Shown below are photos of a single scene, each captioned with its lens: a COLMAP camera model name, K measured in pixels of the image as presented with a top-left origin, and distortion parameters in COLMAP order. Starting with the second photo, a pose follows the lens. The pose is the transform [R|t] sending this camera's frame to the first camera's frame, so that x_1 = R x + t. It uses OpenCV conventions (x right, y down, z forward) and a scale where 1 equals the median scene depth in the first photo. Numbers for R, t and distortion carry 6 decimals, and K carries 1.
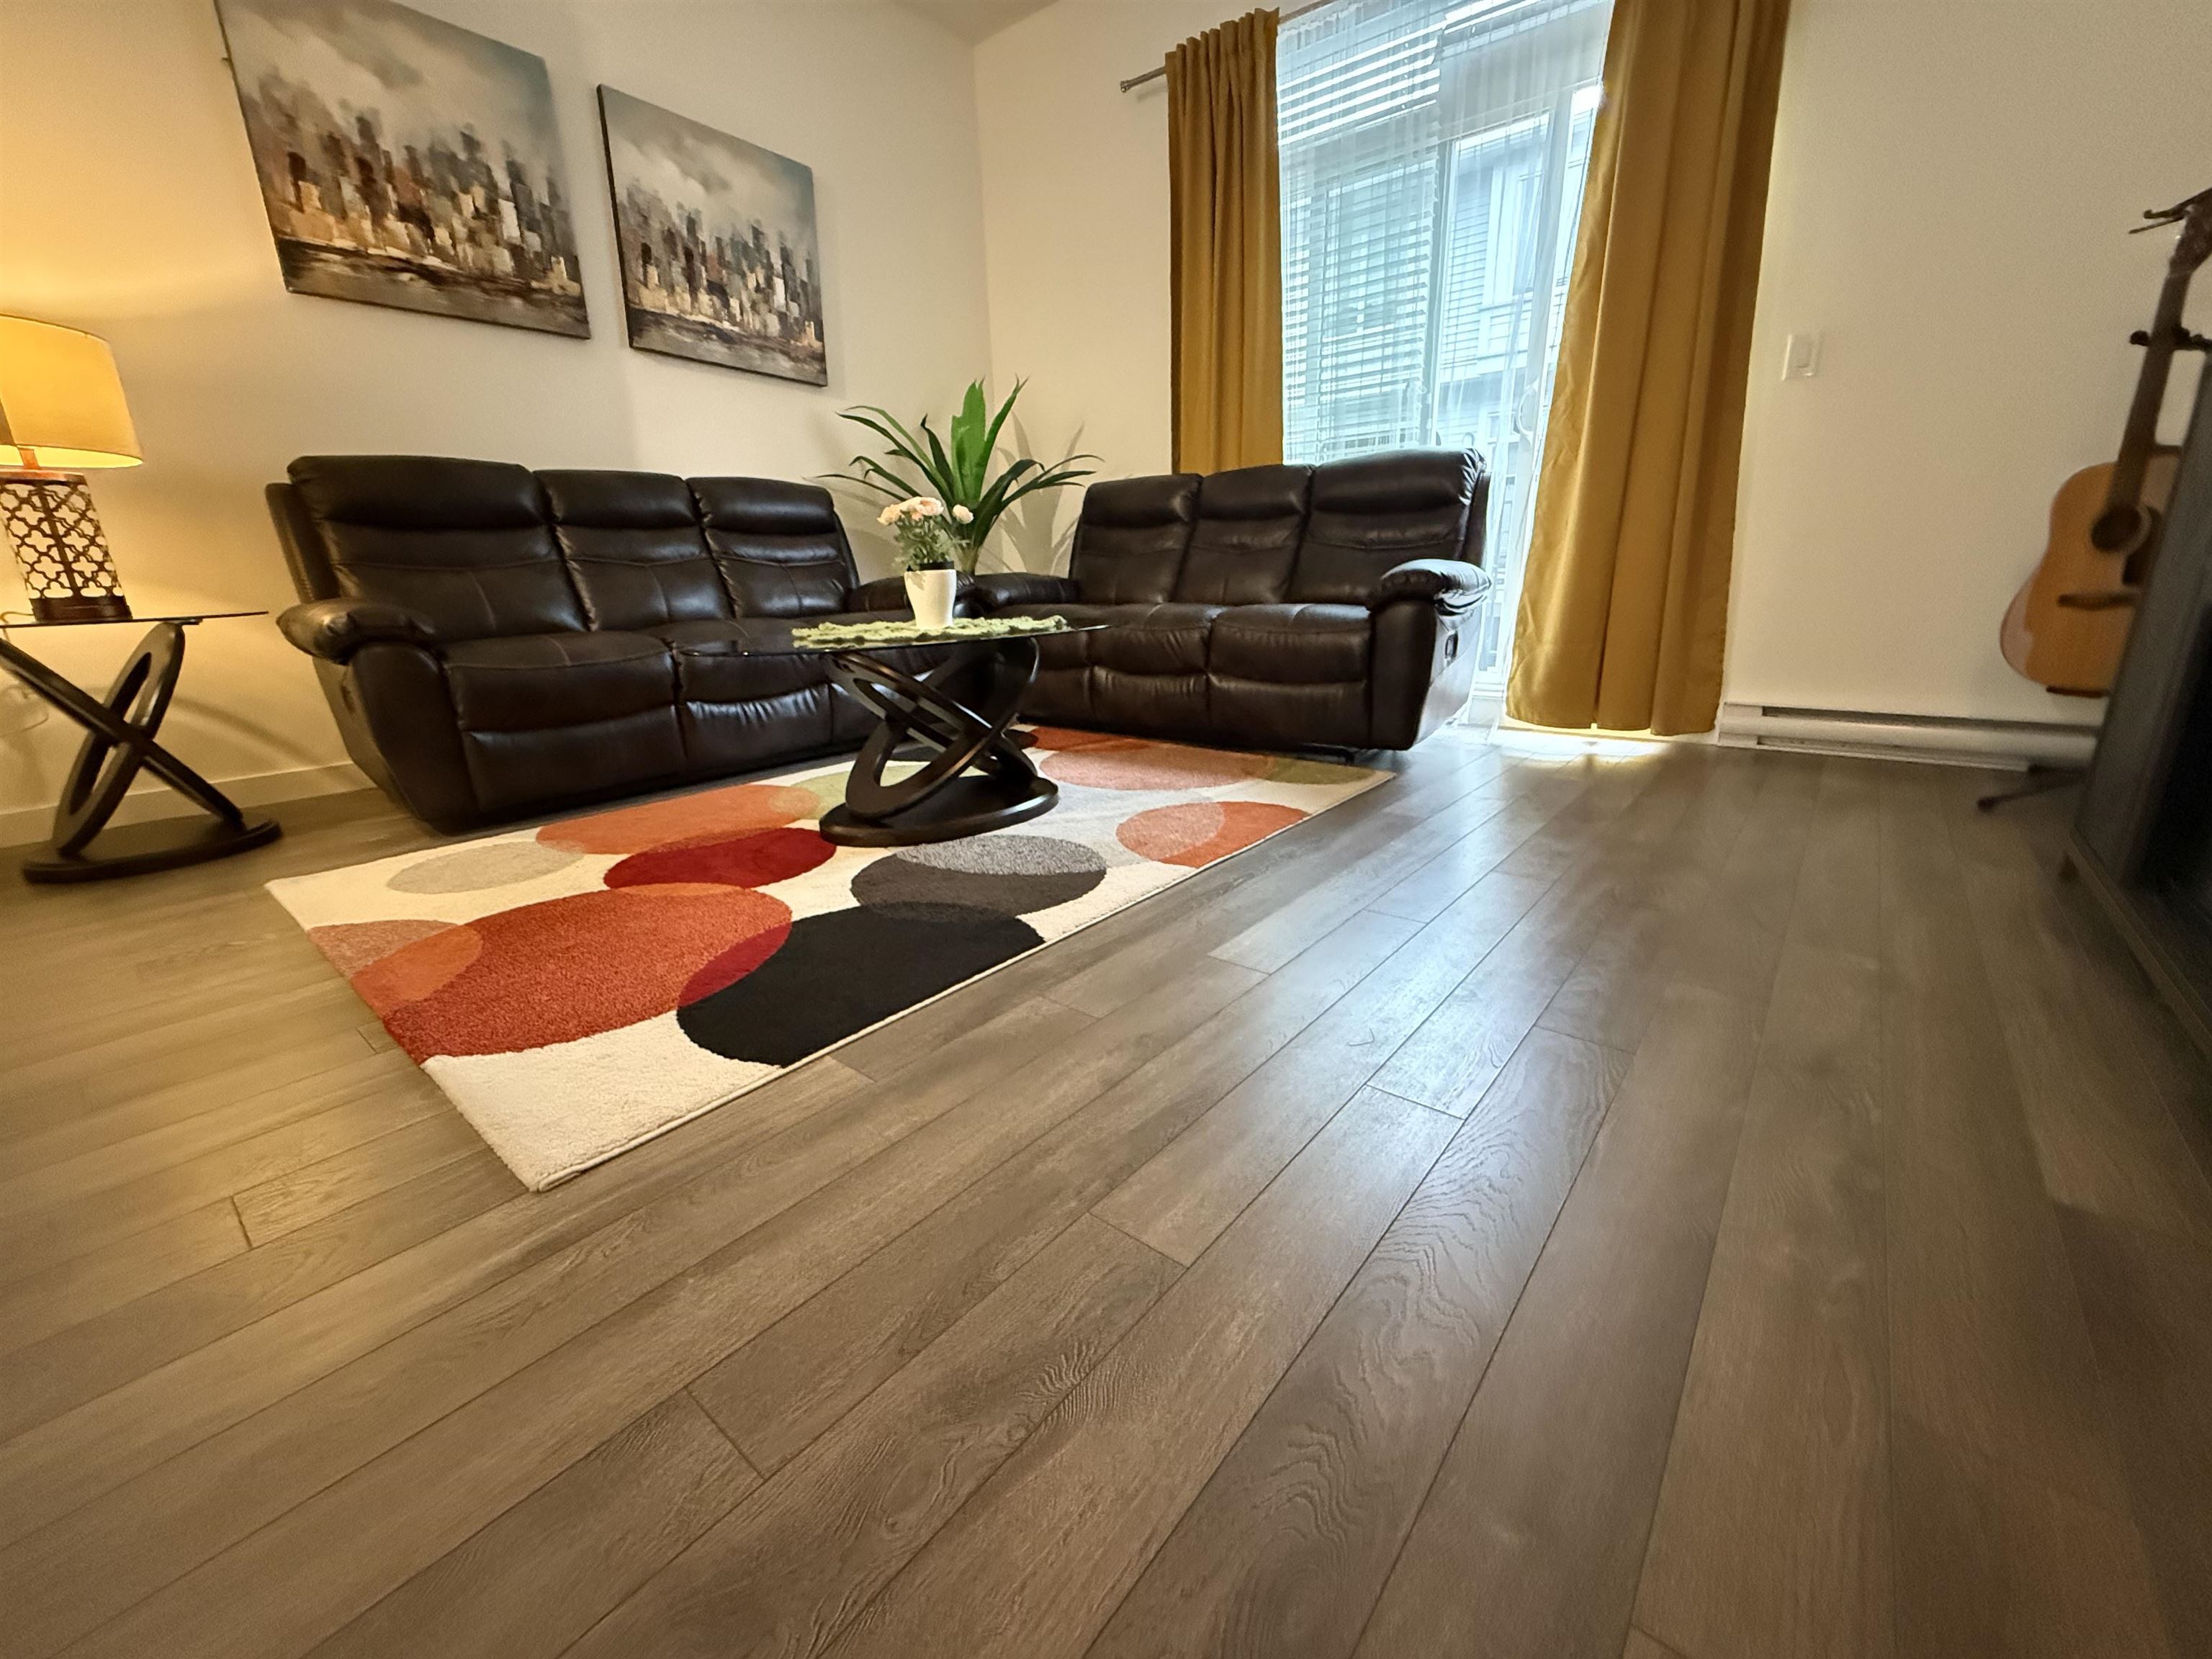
lens RADIAL K [[888.2, 0, 1103.8], [0, 888.2, 828.9], [0, 0, 1]] dist [0.000489, -0.000073]
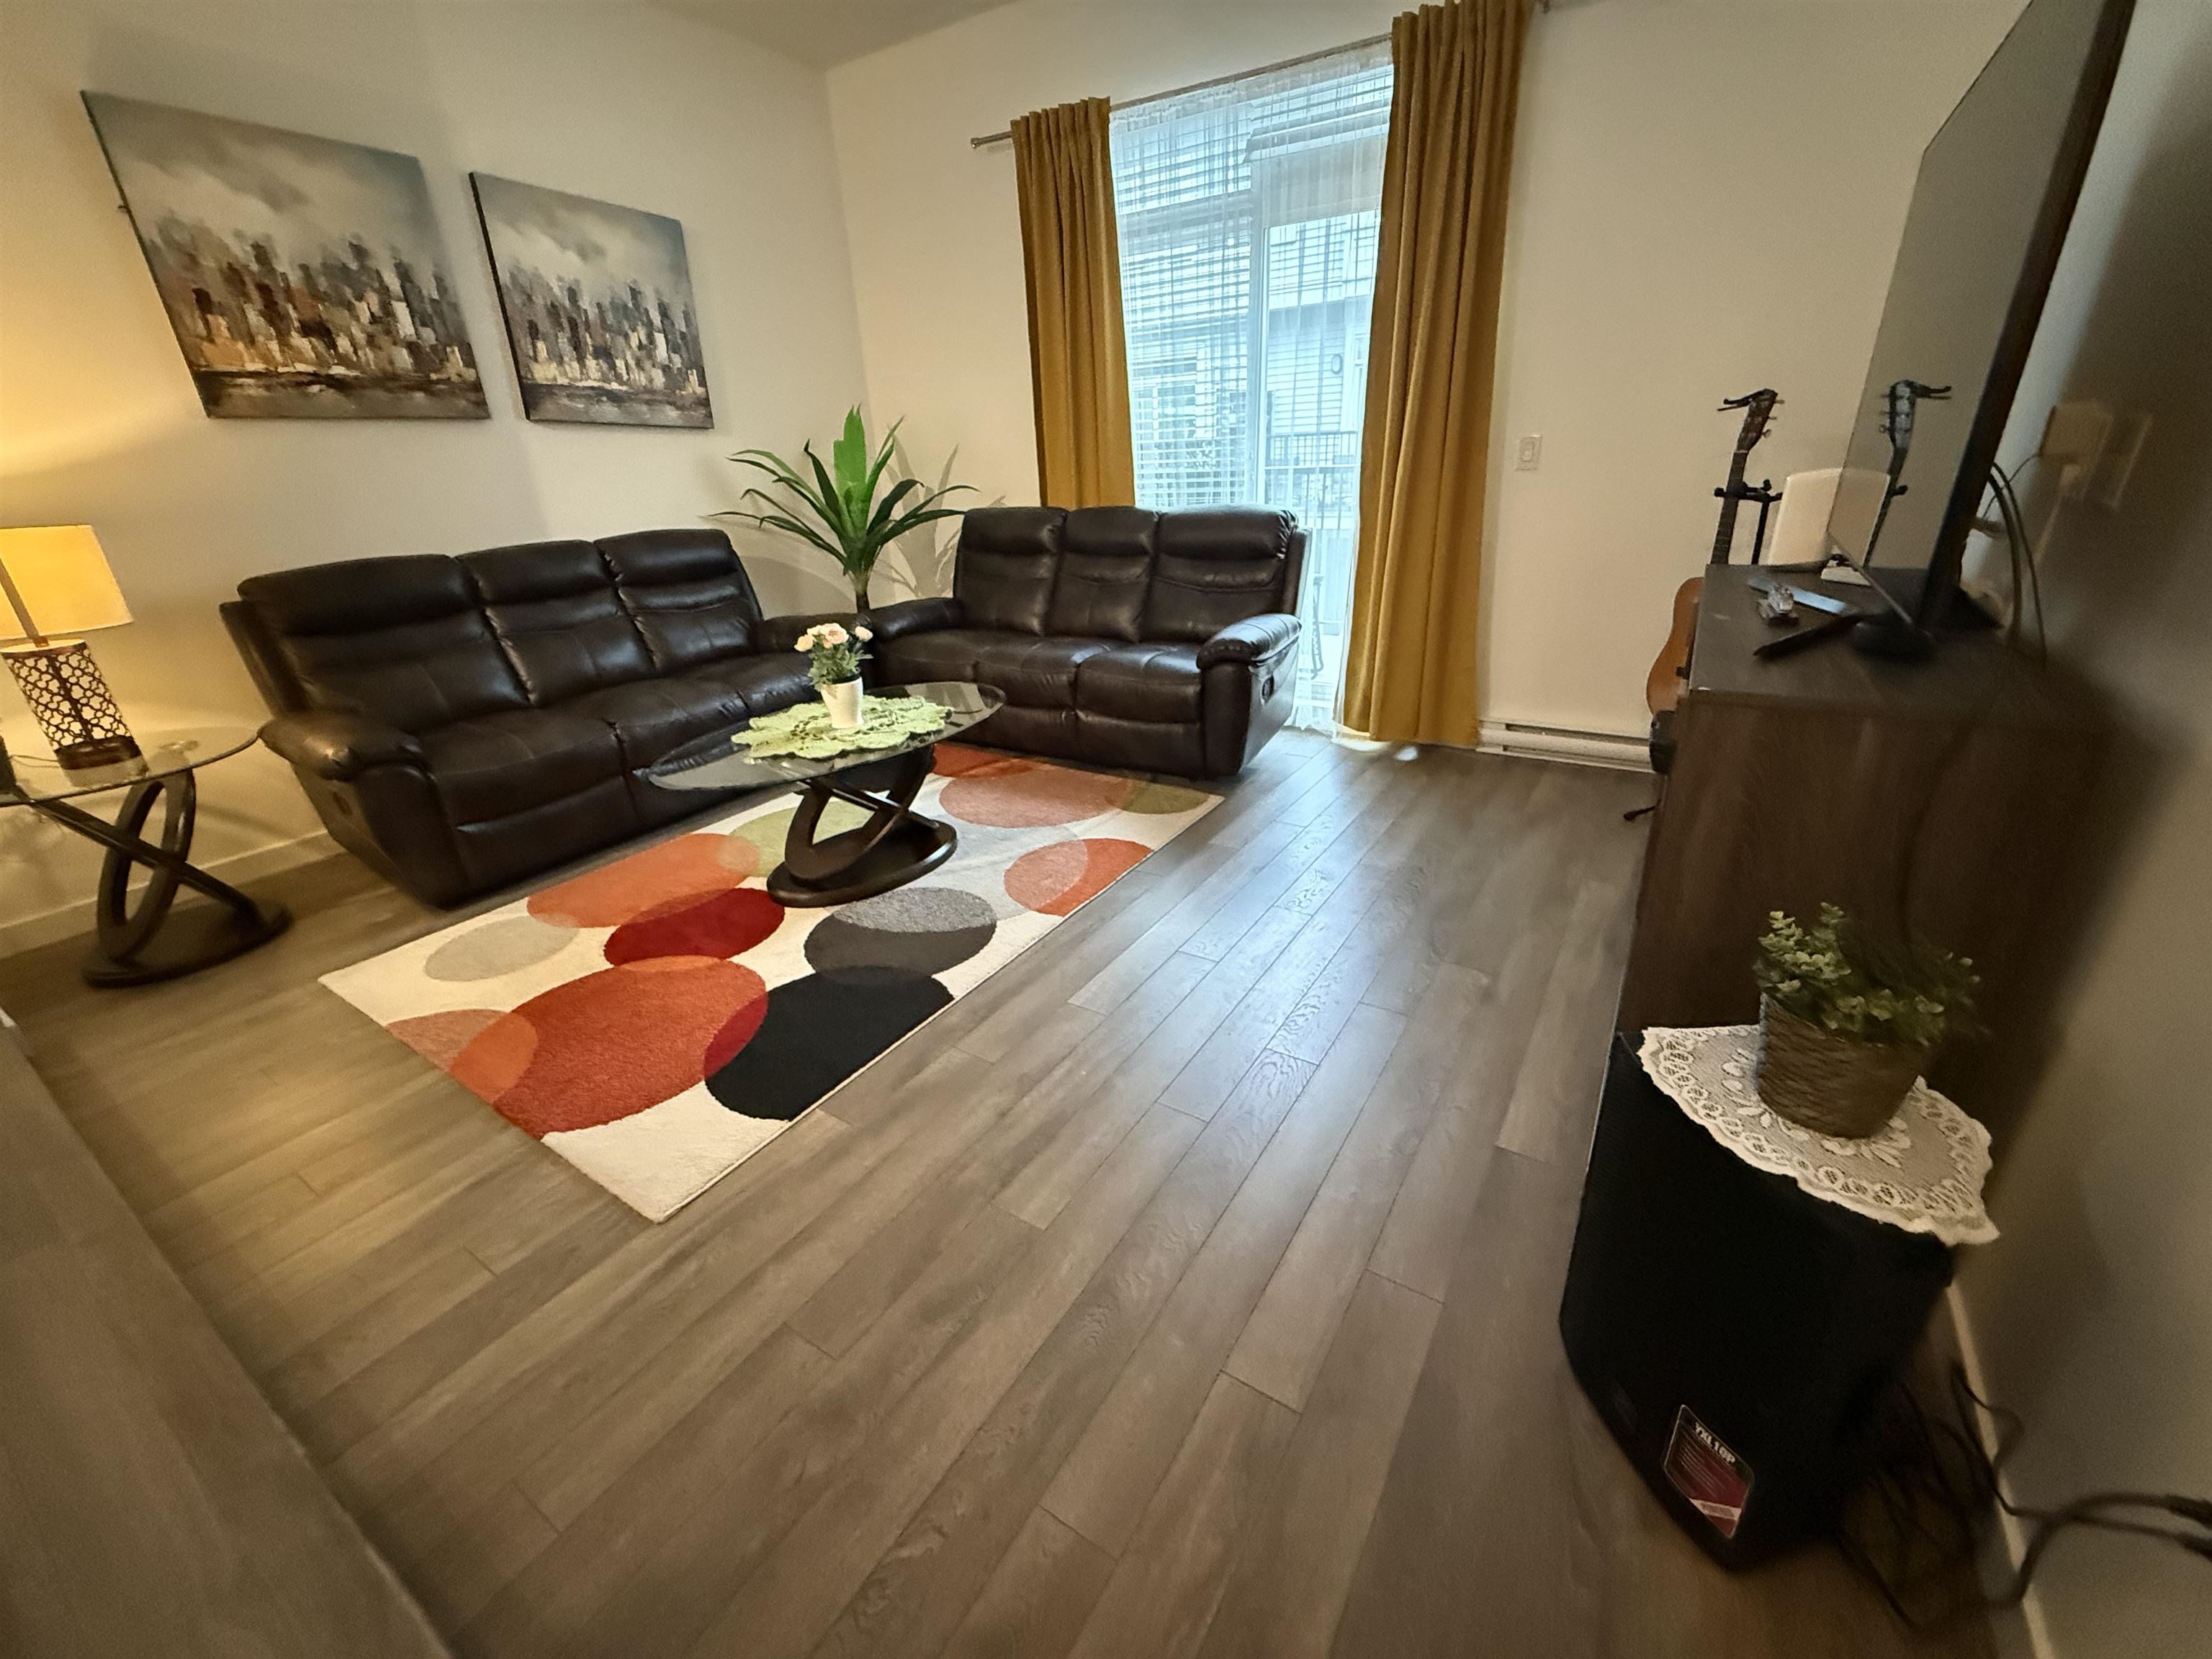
lens RADIAL K [[888.2, 0, 1103.8], [0, 888.2, 828.9], [0, 0, 1]] dist [0.000489, -0.000073]
pose [[0.992900, -0.060441, 0.102451, 0.024581], [0.048660, 0.992309, 0.113821, -0.170134], [-0.108543, -0.108028, 0.988205, -0.236482]]
